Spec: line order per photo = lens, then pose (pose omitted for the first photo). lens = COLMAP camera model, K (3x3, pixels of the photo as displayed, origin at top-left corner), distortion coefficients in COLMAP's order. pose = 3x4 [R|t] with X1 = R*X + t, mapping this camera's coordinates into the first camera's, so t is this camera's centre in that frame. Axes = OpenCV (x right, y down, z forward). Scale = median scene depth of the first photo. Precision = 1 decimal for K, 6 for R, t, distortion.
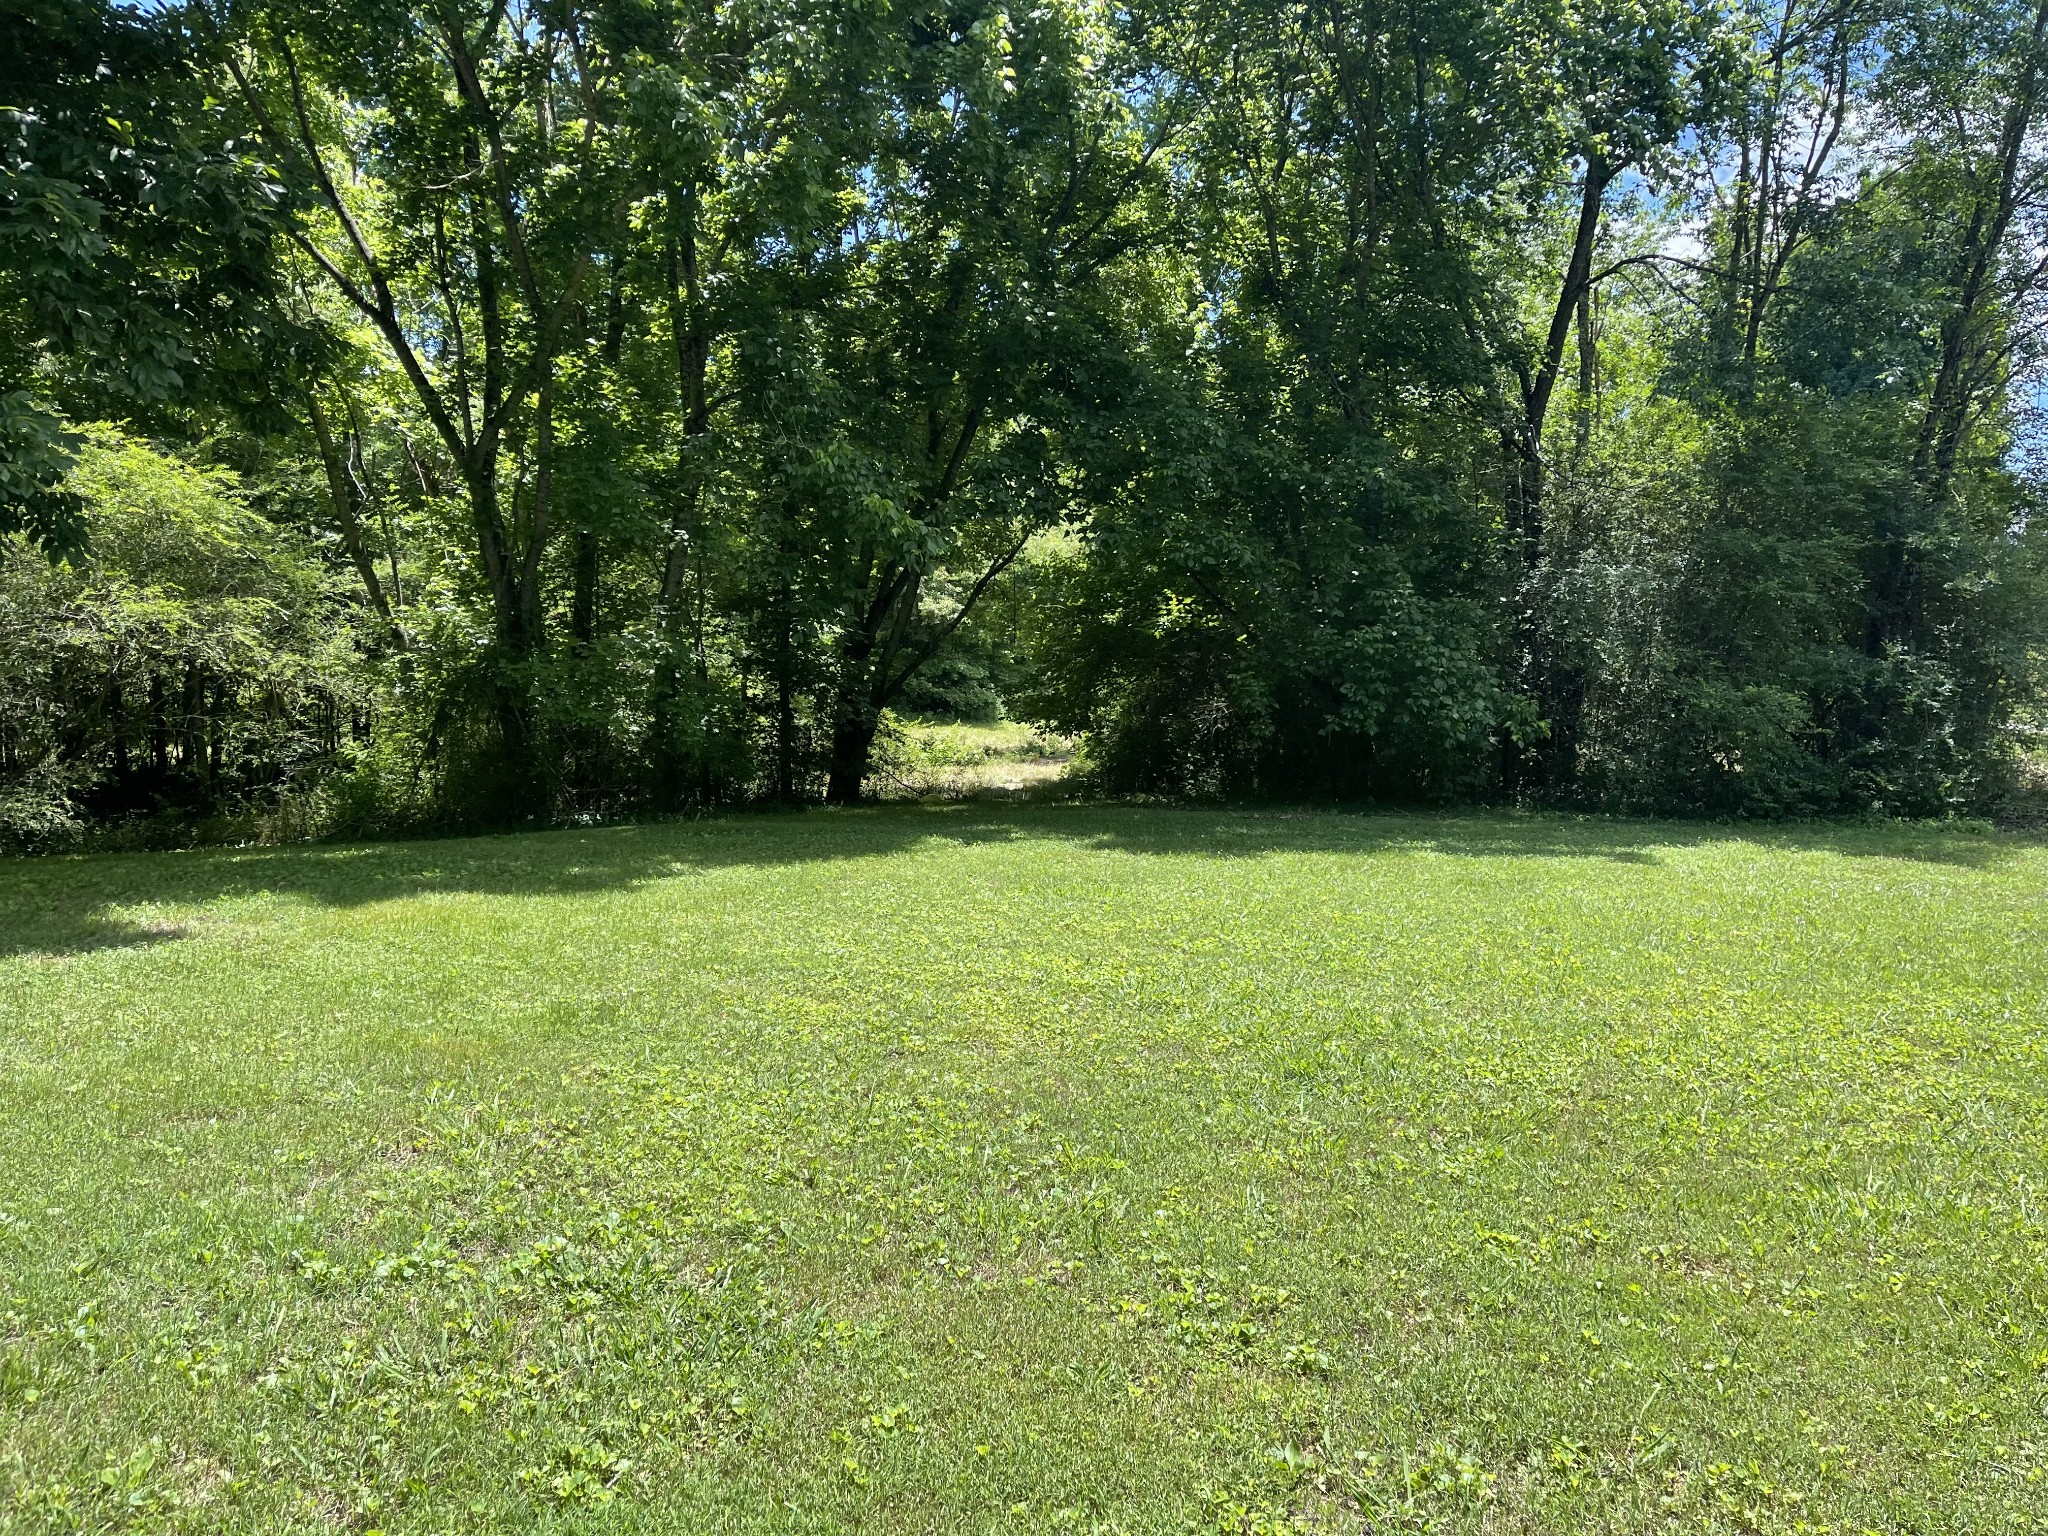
lens RADIAL K [[1533.6, 0, 1038.3], [0, 1533.6, 756.4], [0, 0, 1]] dist [0.048235, -0.062991]
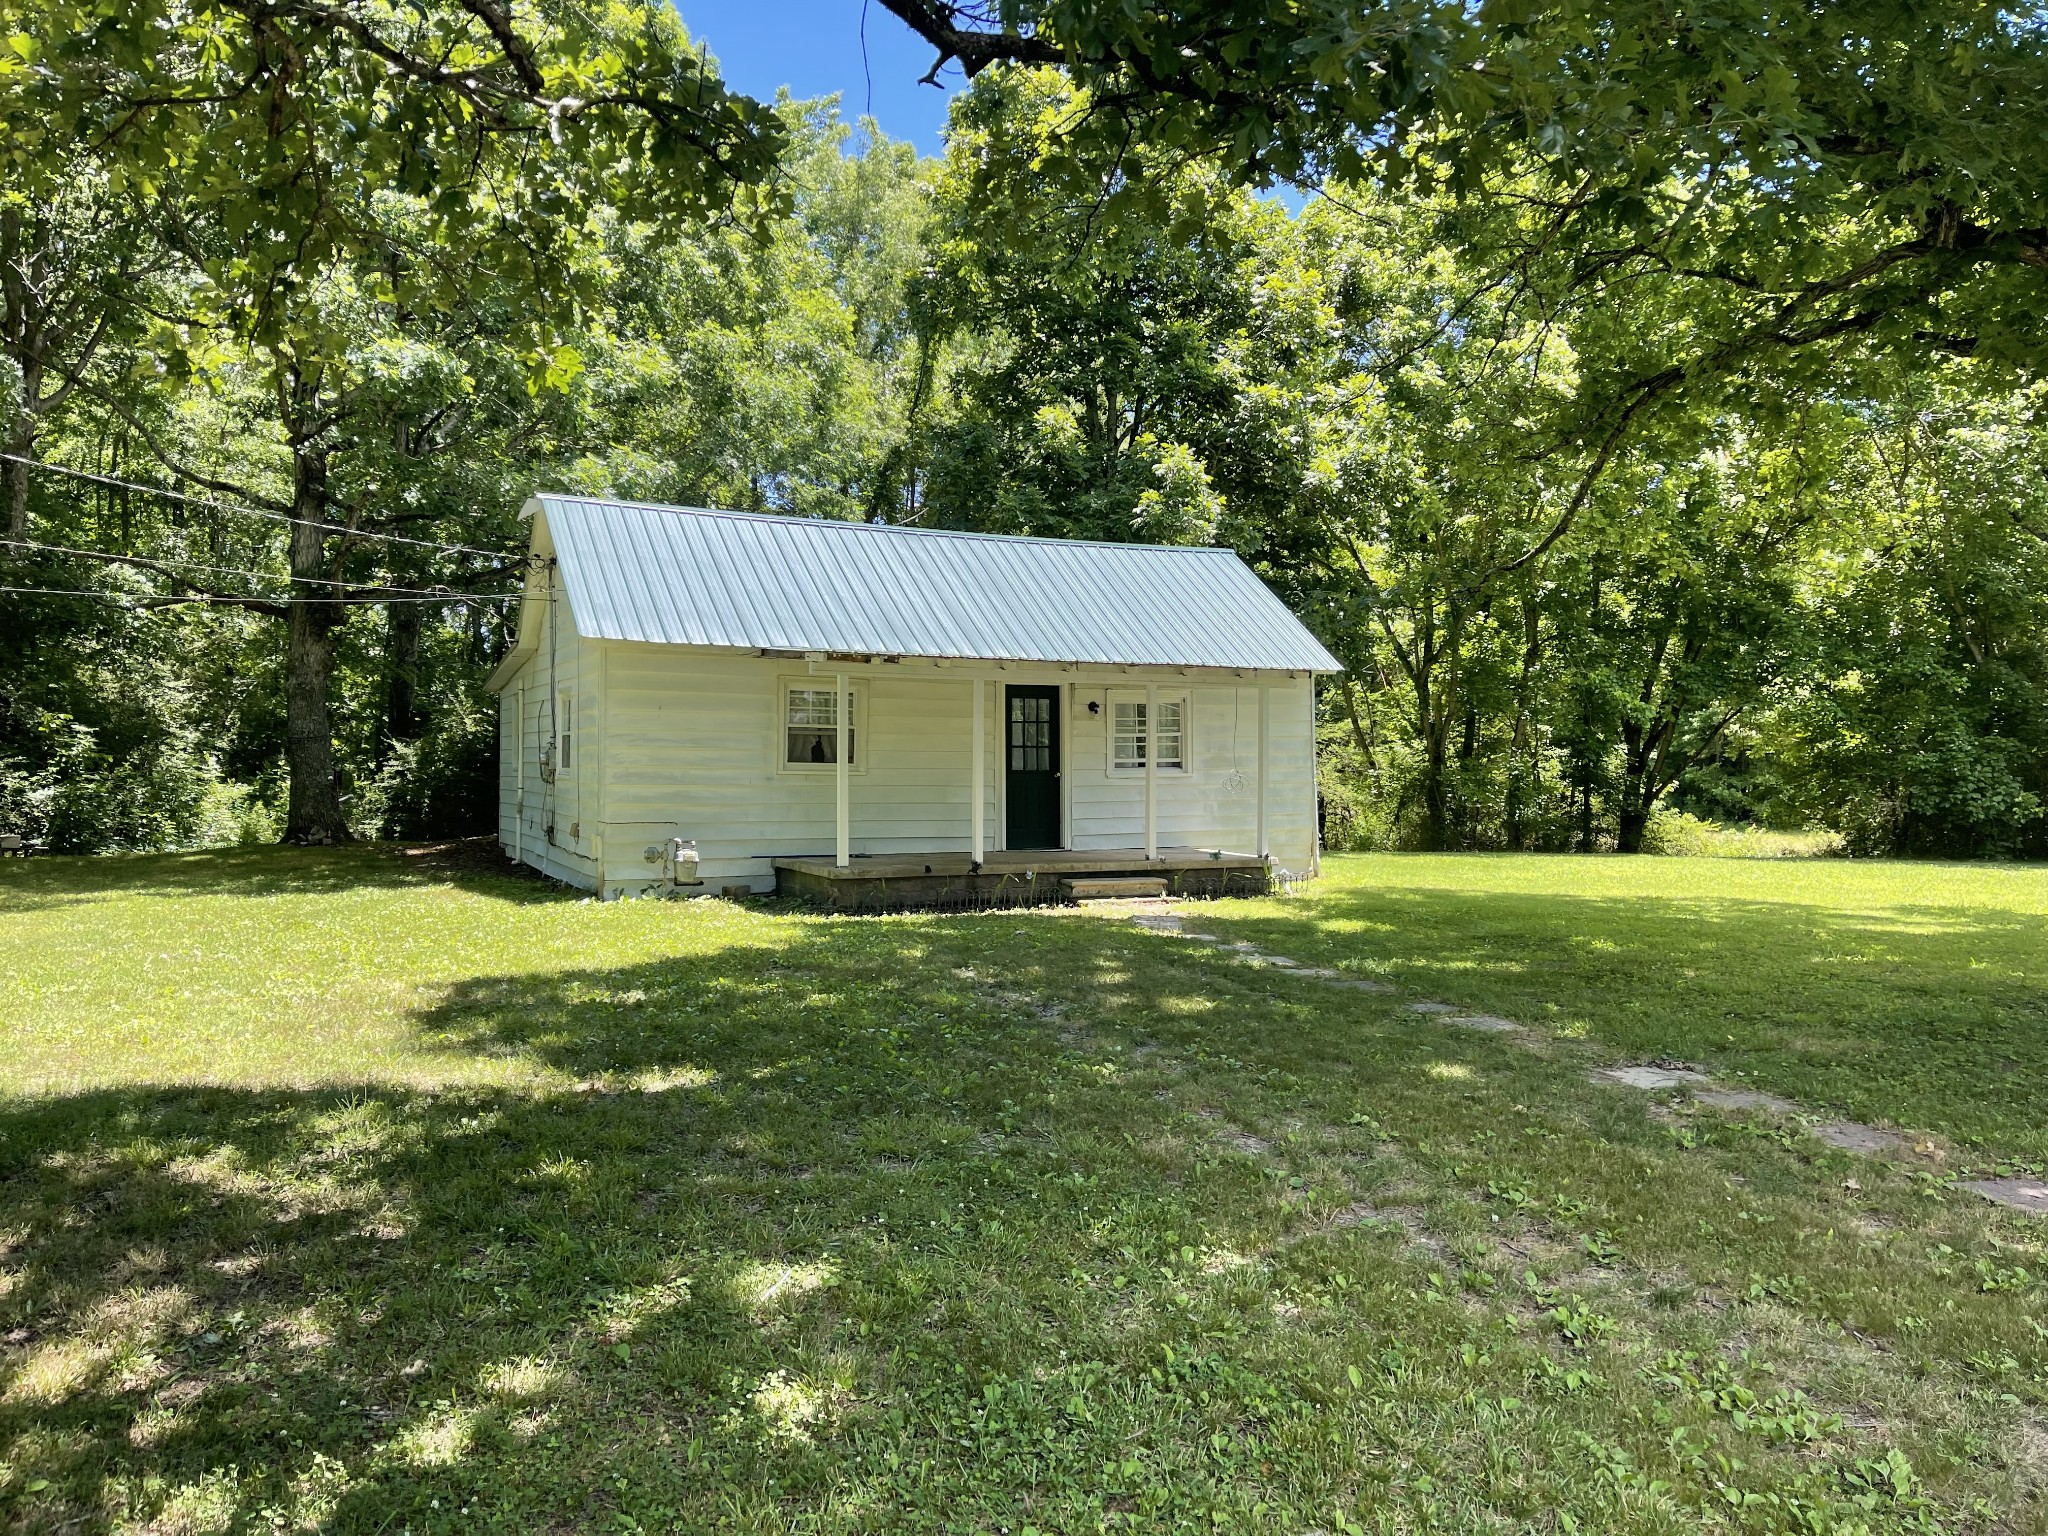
lens RADIAL K [[1533.6, 0, 1032.7], [0, 1533.6, 766.8], [0, 0, 1]] dist [0.048235, -0.062991]
pose [[0.859116, -0.007819, -0.511721, 0.205650], [-0.027790, 0.997695, -0.061900, 0.058441], [0.511025, 0.067400, 0.856919, -0.881339]]
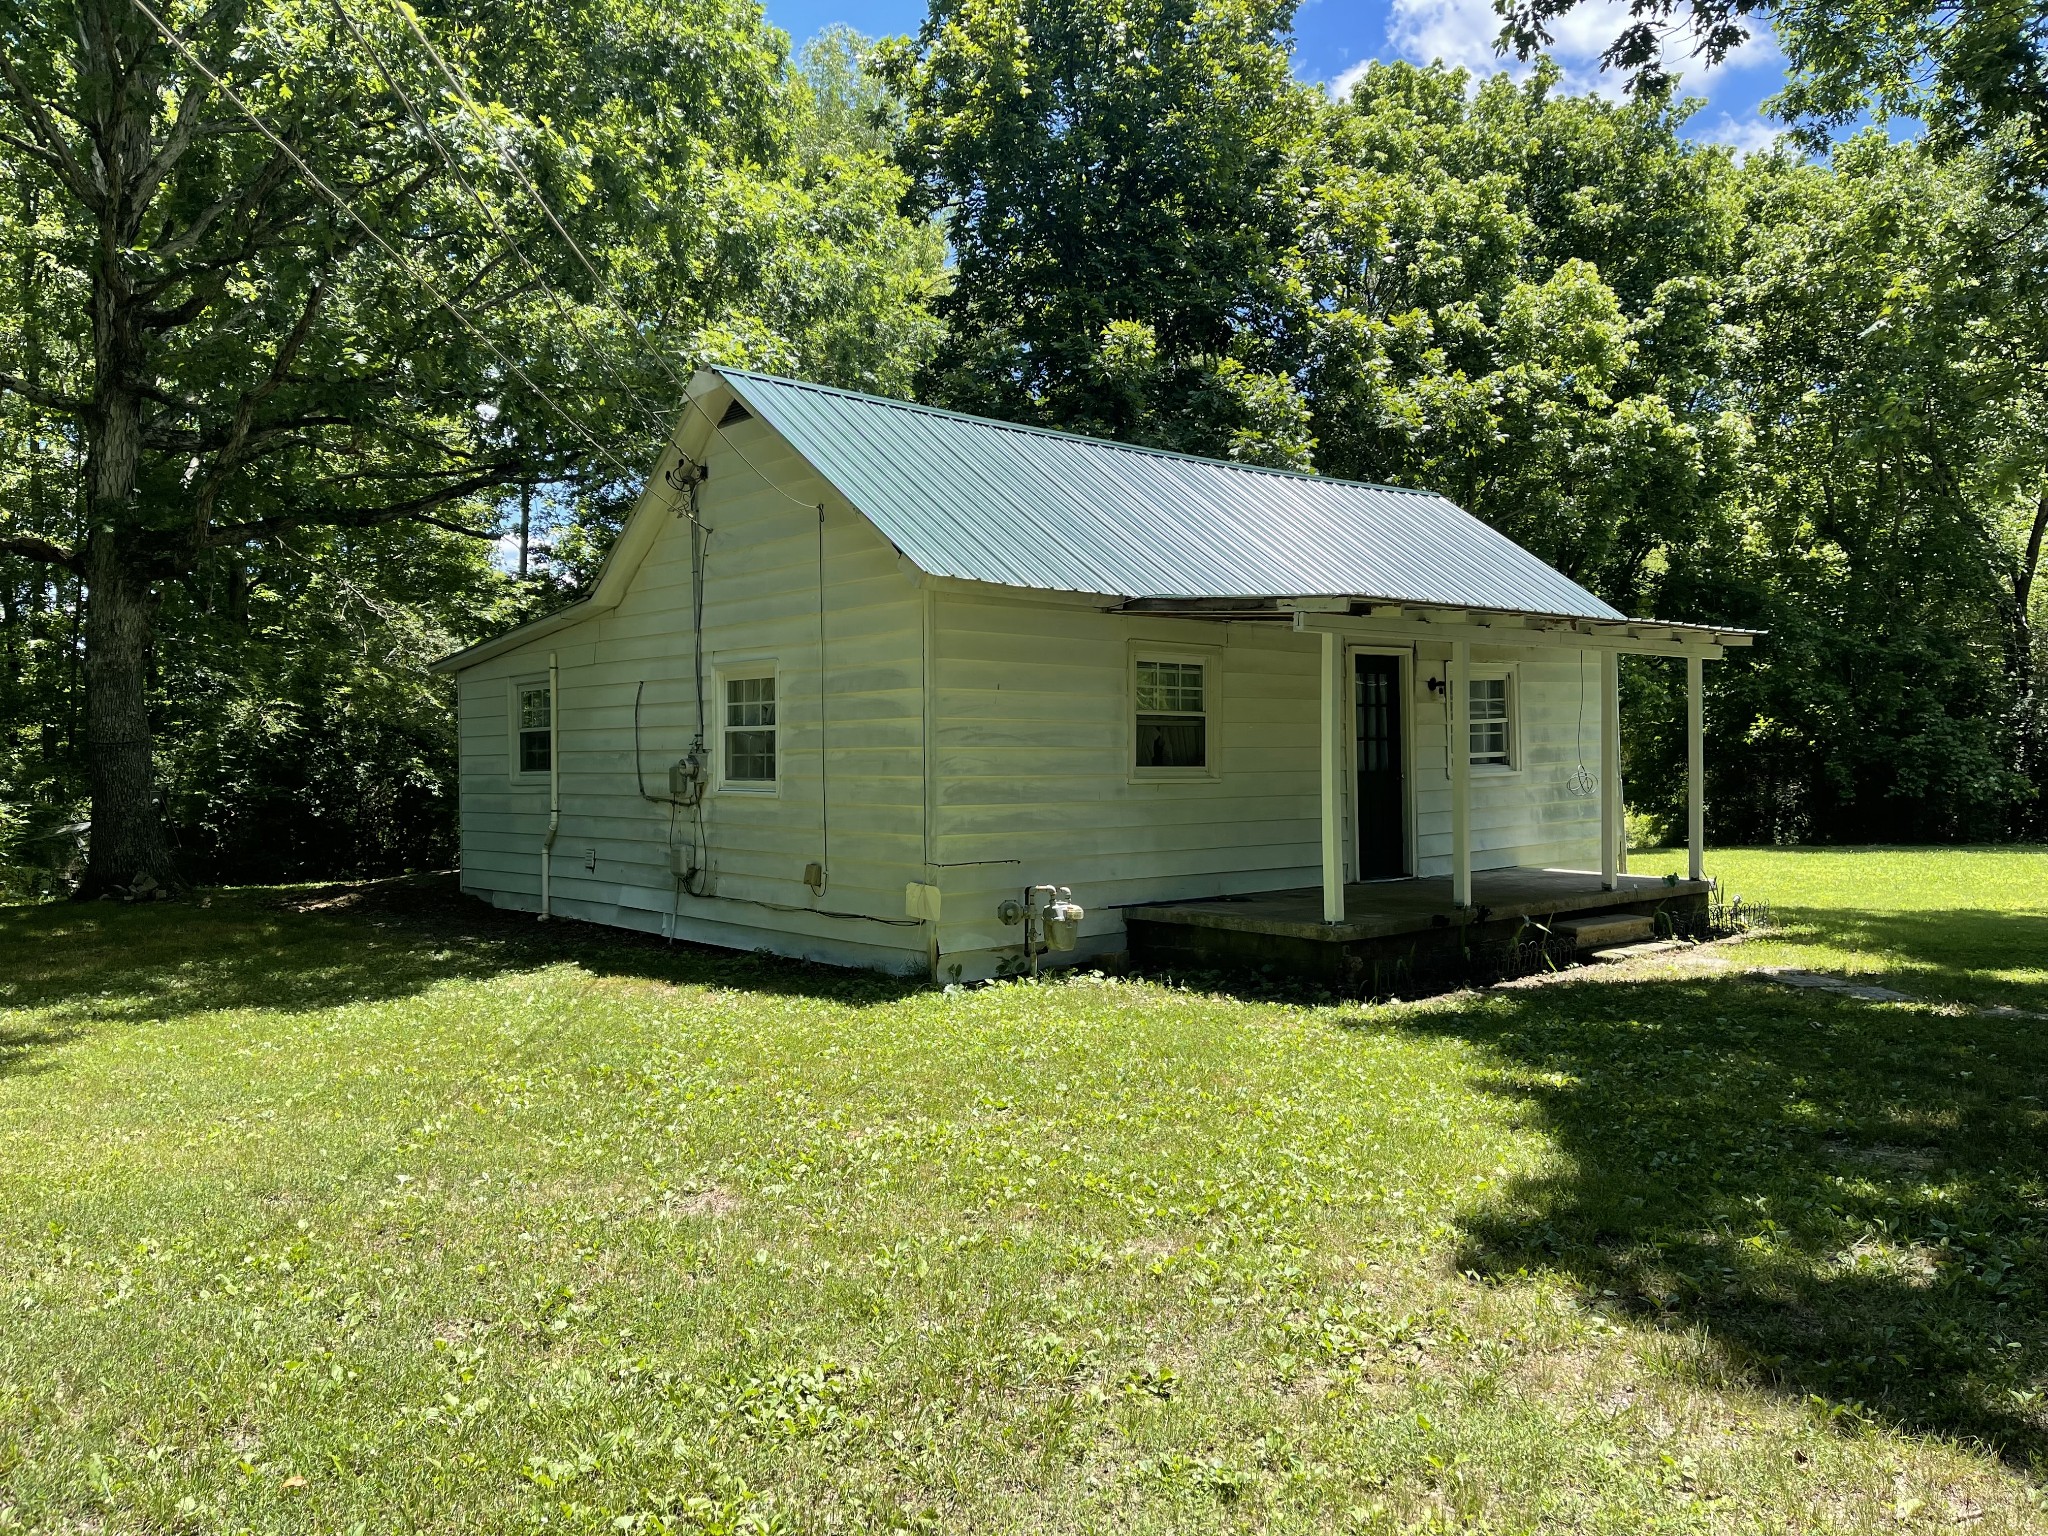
lens RADIAL K [[1533.6, 0, 1005.7], [0, 1533.6, 763.1], [0, 0, 1]] dist [0.048235, -0.062991]
pose [[0.959523, -0.025329, -0.280489, -0.232814], [0.007073, 0.997801, -0.065908, 0.043871], [0.281542, 0.061256, 0.957592, -0.790952]]
